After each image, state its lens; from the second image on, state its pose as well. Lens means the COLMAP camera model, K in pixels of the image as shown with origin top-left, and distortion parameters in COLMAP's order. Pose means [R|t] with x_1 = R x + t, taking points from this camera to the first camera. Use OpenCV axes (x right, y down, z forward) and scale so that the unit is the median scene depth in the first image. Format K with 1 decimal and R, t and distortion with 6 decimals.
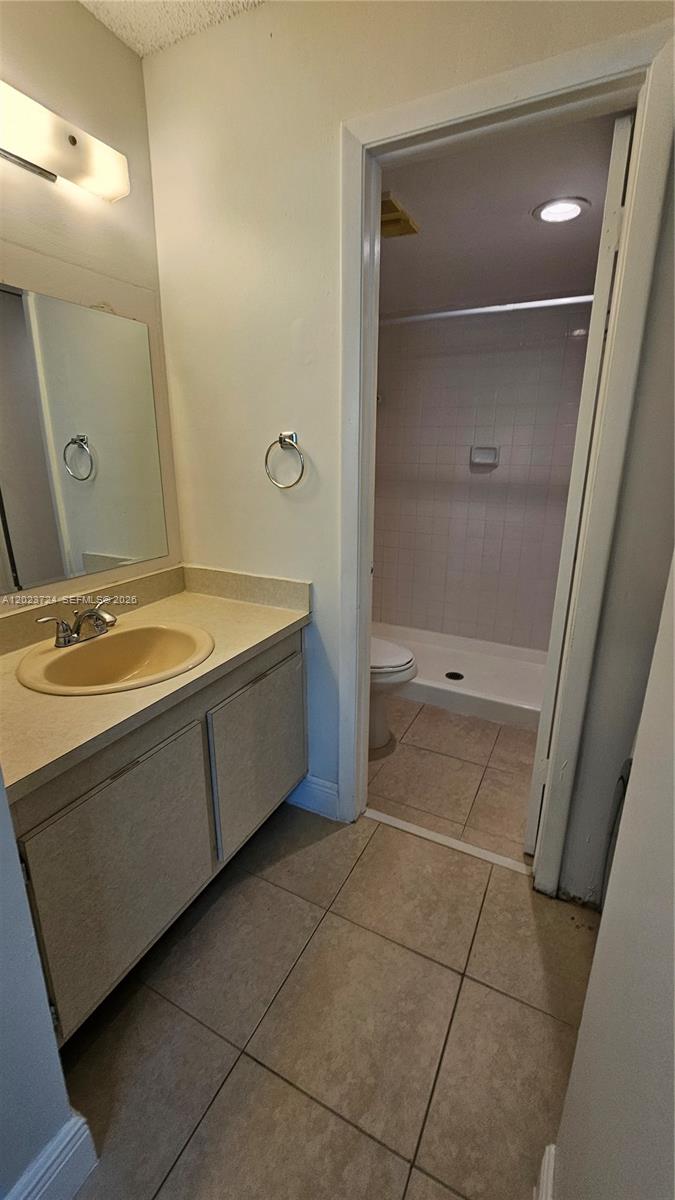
lens RADIAL K [[494.0, 0, 337.5], [0, 494.0, 600.0], [0, 0, 1]] dist [0.000395, 0.000190]
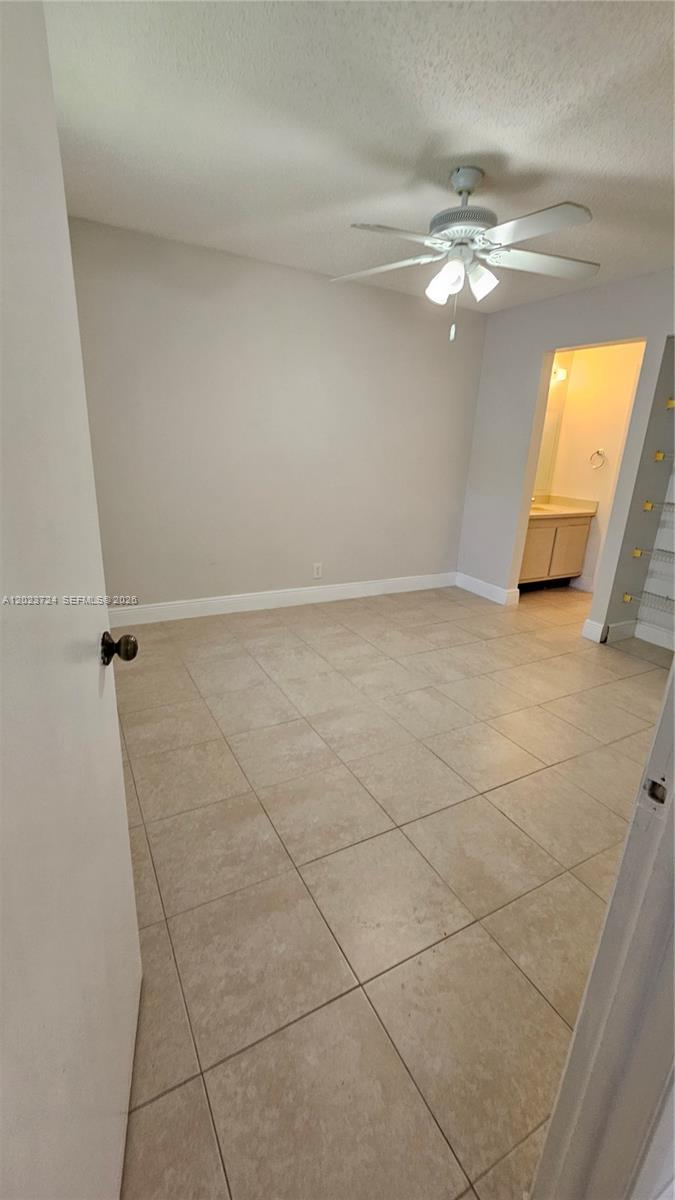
lens RADIAL K [[494.0, 0, 337.5], [0, 494.0, 600.0], [0, 0, 1]] dist [0.000395, 0.000190]
pose [[0.824500, 0.203305, -0.528078, 0.319856], [-0.193286, 0.978283, 0.074847, 0.585877], [0.531827, 0.040359, 0.845891, -2.155535]]
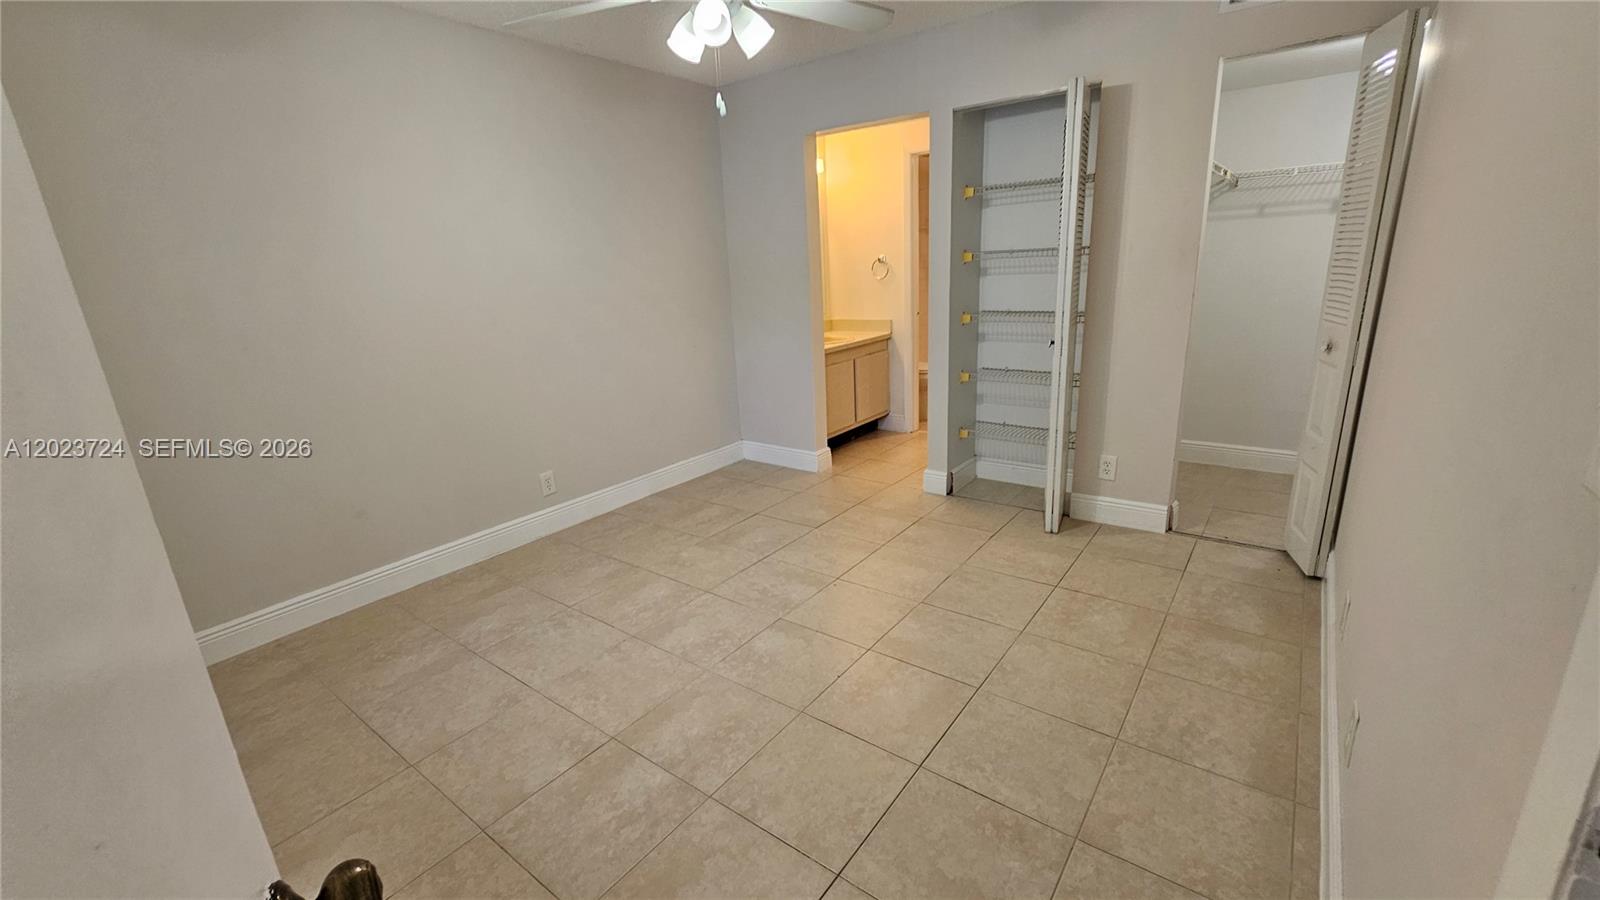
lens RADIAL K [[658.7, 0, 795.8], [0, 658.7, 454.0], [0, 0, 1]] dist [0.000395, 0.000190]
pose [[0.982365, -0.006424, -0.186863, 0.076769], [0.008230, 0.999927, 0.008888, 0.541829], [0.186792, -0.010269, 0.982346, -2.041858]]
